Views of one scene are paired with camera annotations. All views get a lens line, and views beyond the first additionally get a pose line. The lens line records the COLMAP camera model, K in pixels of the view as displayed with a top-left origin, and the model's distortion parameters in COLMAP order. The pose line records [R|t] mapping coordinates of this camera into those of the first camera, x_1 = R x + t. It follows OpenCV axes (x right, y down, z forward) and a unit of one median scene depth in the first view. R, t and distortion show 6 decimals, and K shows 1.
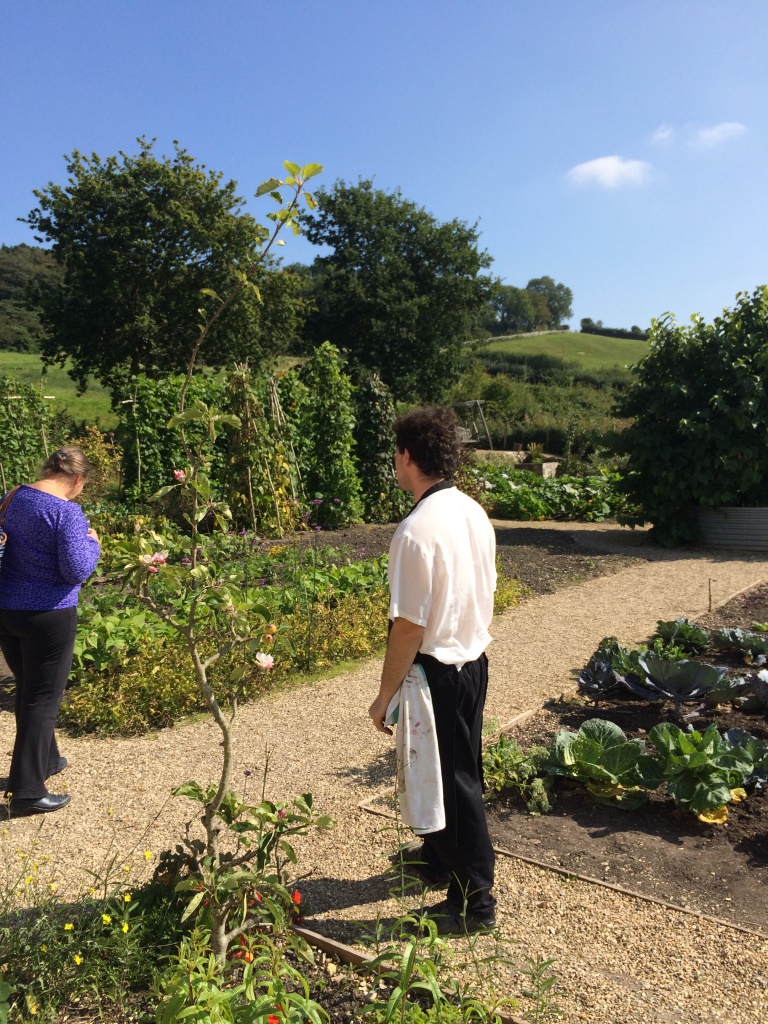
lens RADIAL K [[871.9, 0, 383.1], [0, 871.9, 512.3], [0, 0, 1]] dist [0.013982, -0.013413]
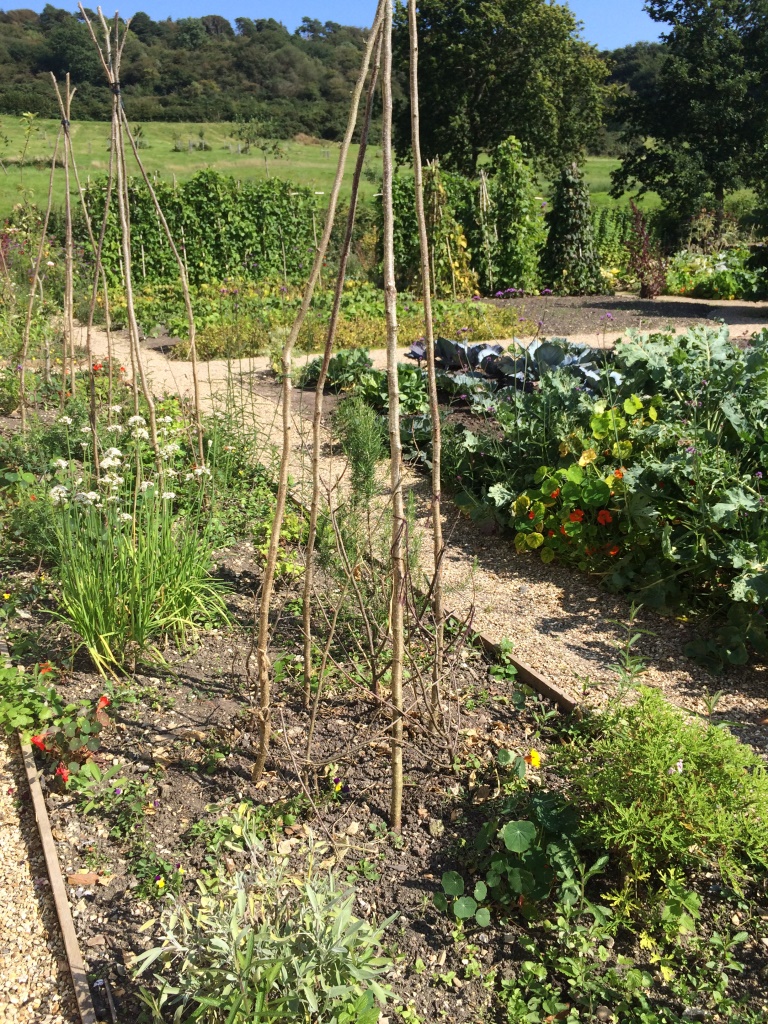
lens RADIAL K [[871.9, 0, 384.9], [0, 871.9, 513.5], [0, 0, 1]] dist [0.013982, -0.013413]
pose [[0.872963, 0.140351, -0.467158, 0.381322], [-0.034449, 0.973059, 0.227969, 0.037396], [0.486568, -0.182916, 0.854280, -0.188237]]
